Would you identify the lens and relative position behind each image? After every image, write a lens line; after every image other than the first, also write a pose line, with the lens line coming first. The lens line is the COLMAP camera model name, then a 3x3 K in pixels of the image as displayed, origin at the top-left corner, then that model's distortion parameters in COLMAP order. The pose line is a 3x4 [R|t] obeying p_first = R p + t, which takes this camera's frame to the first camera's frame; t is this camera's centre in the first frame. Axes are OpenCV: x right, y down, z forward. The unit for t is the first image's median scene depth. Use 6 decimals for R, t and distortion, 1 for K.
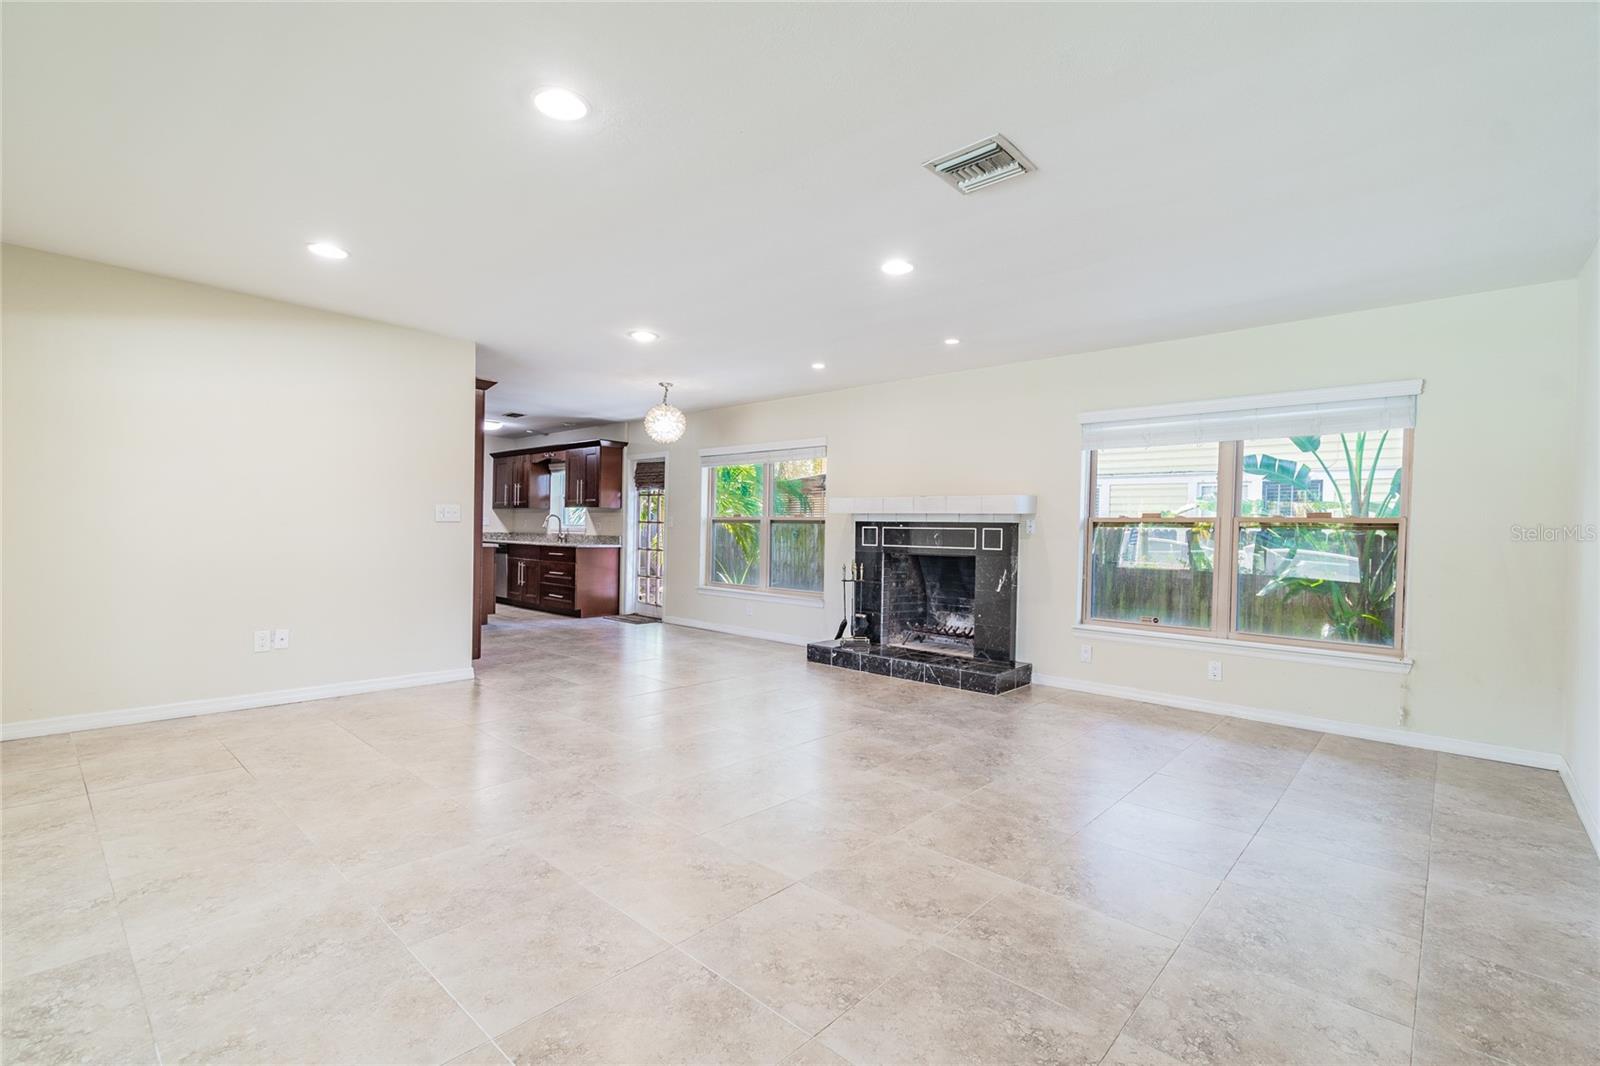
lens RADIAL K [[714.9, 0, 812.2], [0, 714.9, 542.0], [0, 0, 1]] dist [0.004638, -0.001201]
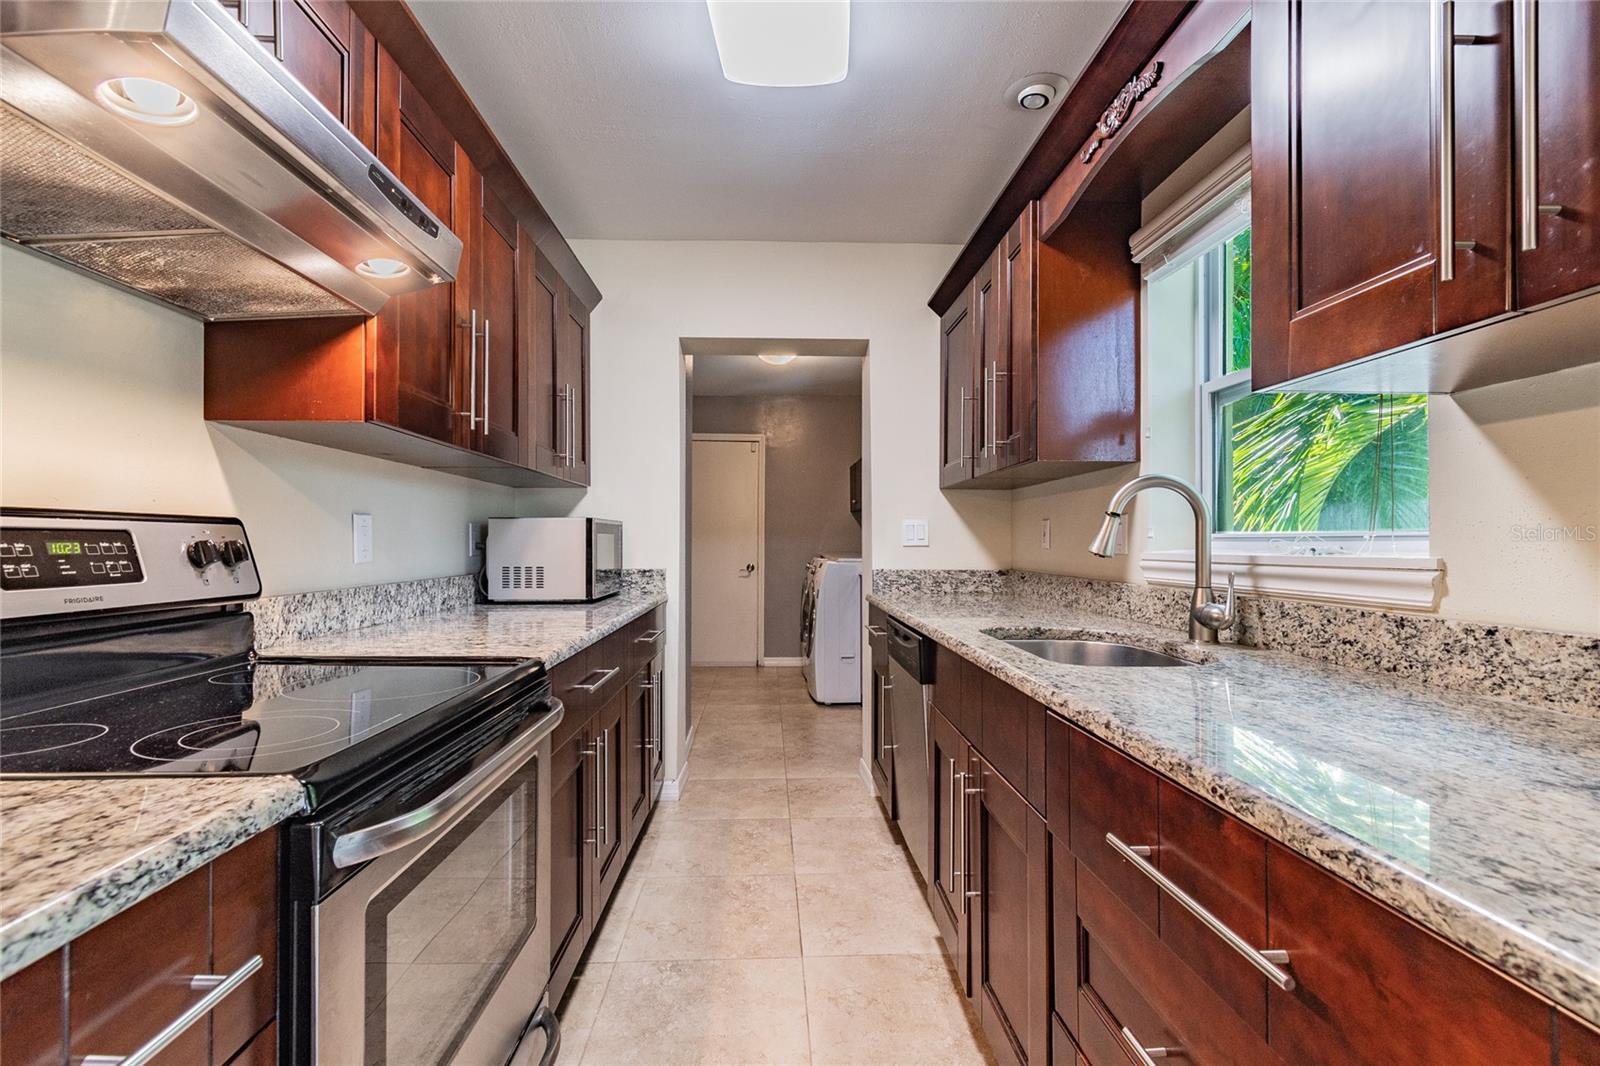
lens RADIAL K [[740.8, 0, 797.0], [0, 740.8, 538.5], [0, 0, 1]] dist [0.001034, -0.001402]
pose [[0.694566, -0.024020, -0.719028, -0.452011], [0.004067, 0.999558, -0.029462, -0.029797], [0.719417, 0.017540, 0.694357, 1.251336]]
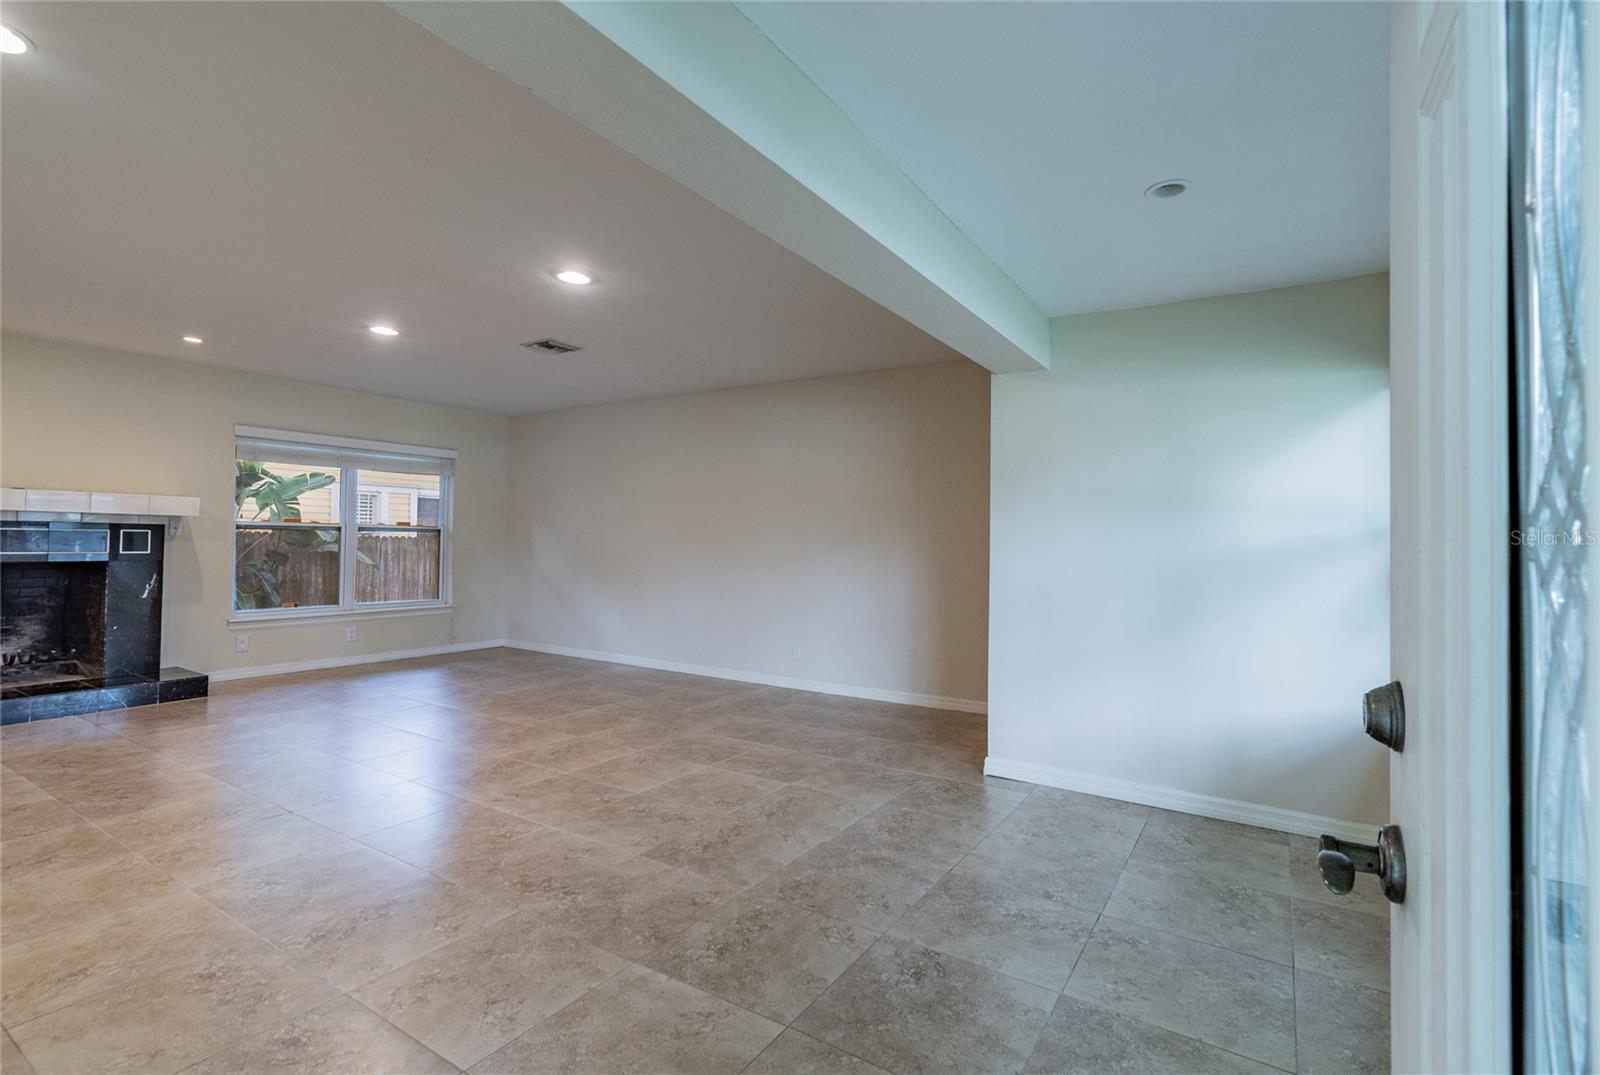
lens RADIAL K [[719.0, 0, 793.5], [0, 719.0, 539.2], [0, 0, 1]] dist [-0.002802, 0.000316]
pose [[-0.147481, -0.016413, 0.988929, -0.681056], [-0.003712, 0.999864, 0.016041, -0.021523], [-0.989058, -0.001305, -0.147522, 0.260362]]
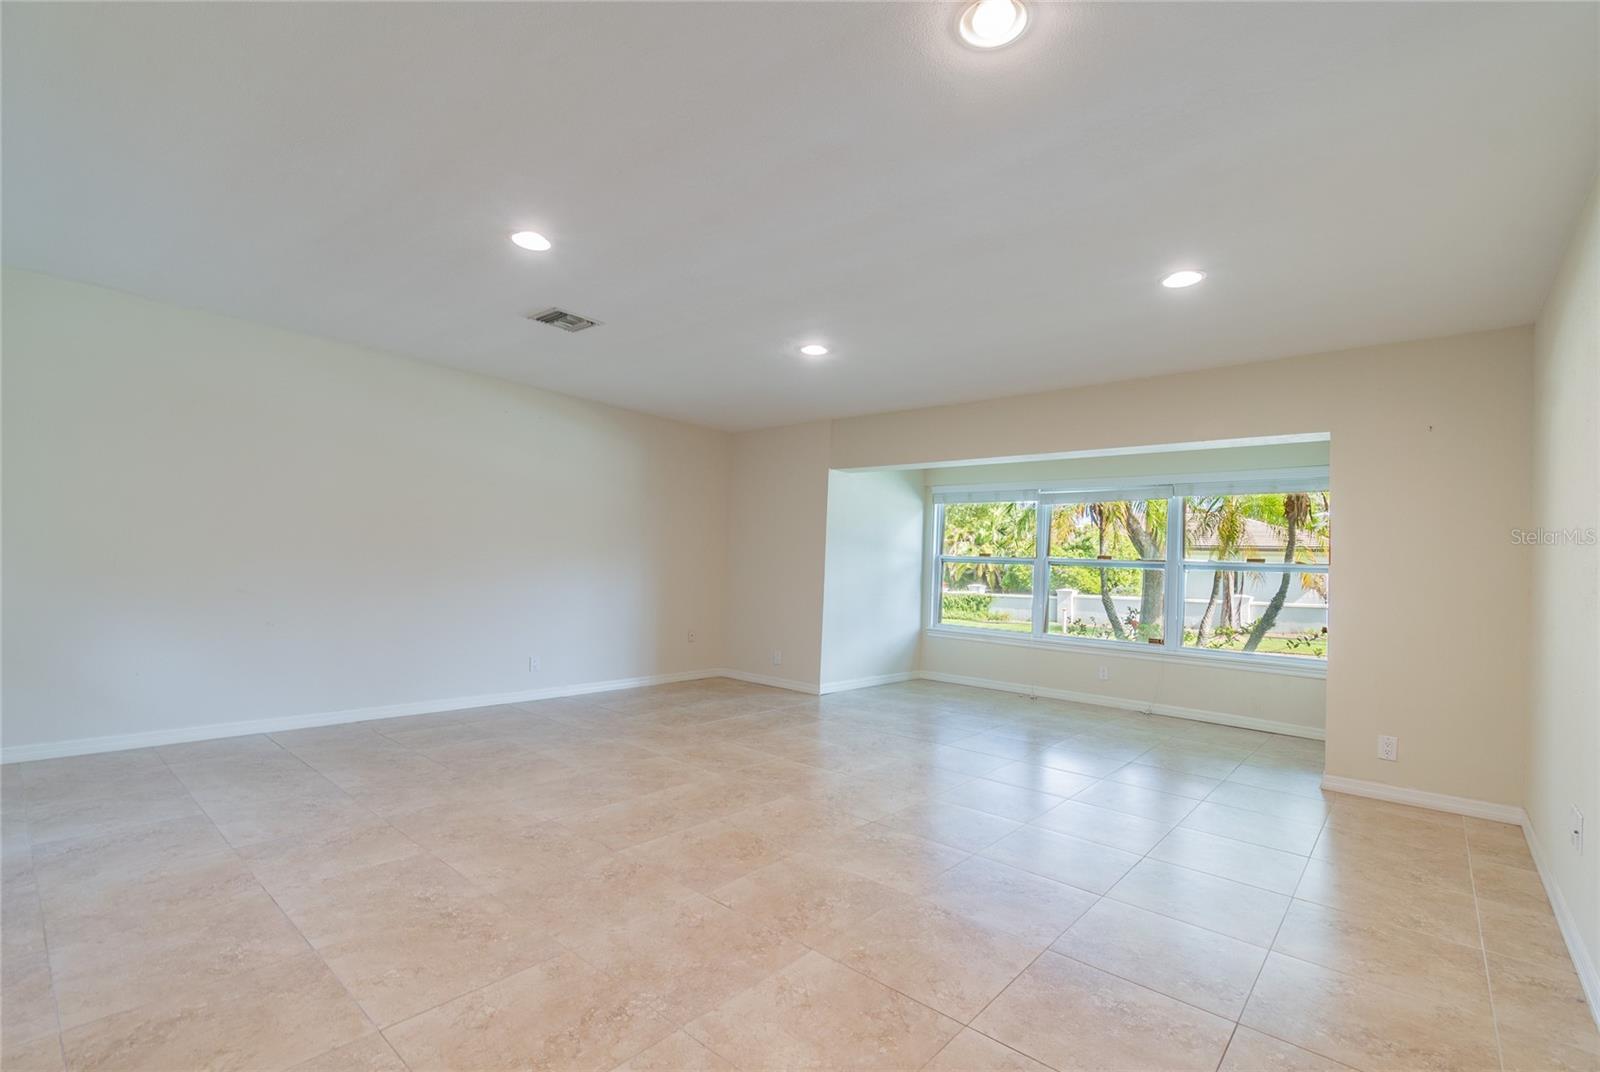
lens RADIAL K [[719.0, 0, 805.7], [0, 719.0, 536.7], [0, 0, 1]] dist [-0.002802, 0.000316]
pose [[-0.998089, -0.061322, -0.007639, -0.117867], [-0.061100, 0.997777, -0.026590, -0.018145], [0.009253, -0.026073, -0.999617, 1.013636]]
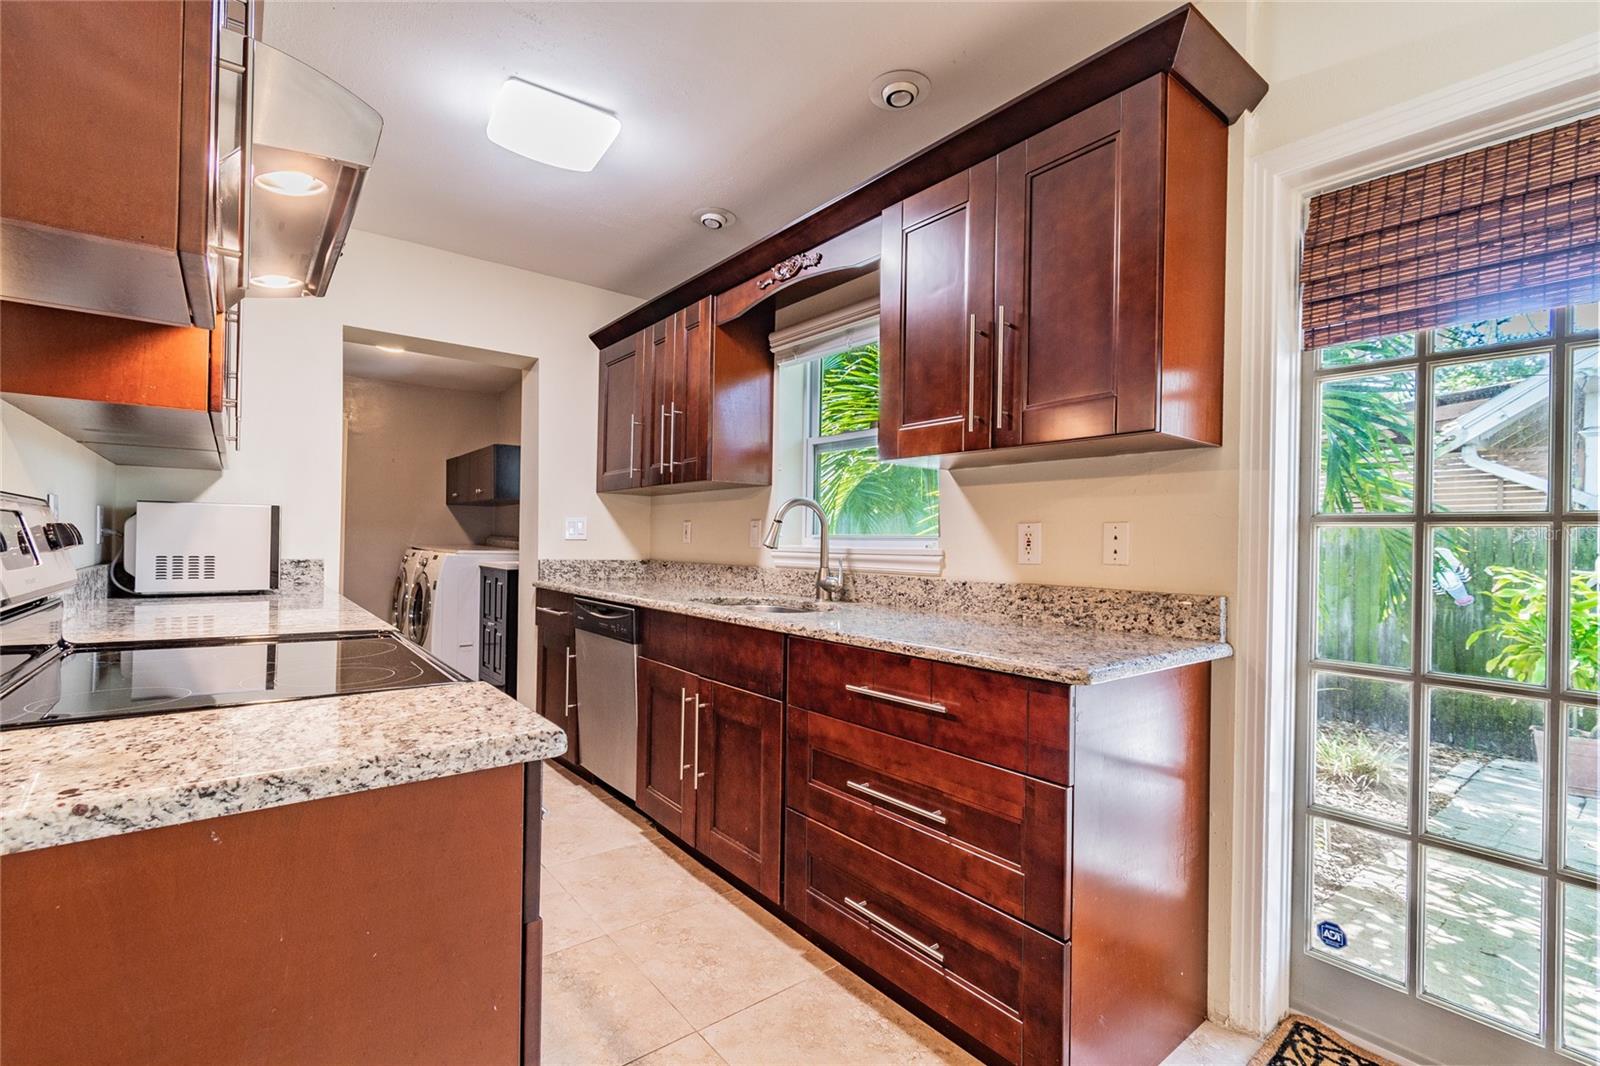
lens RADIAL K [[714.9, 0, 799.5], [0, 714.9, 538.5], [0, 0, 1]] dist [0.004638, -0.001201]
pose [[0.985451, -0.004596, -0.169896, -0.483736], [0.000946, 0.999767, -0.021561, -0.027579], [0.169956, 0.021087, 0.985226, 1.123176]]
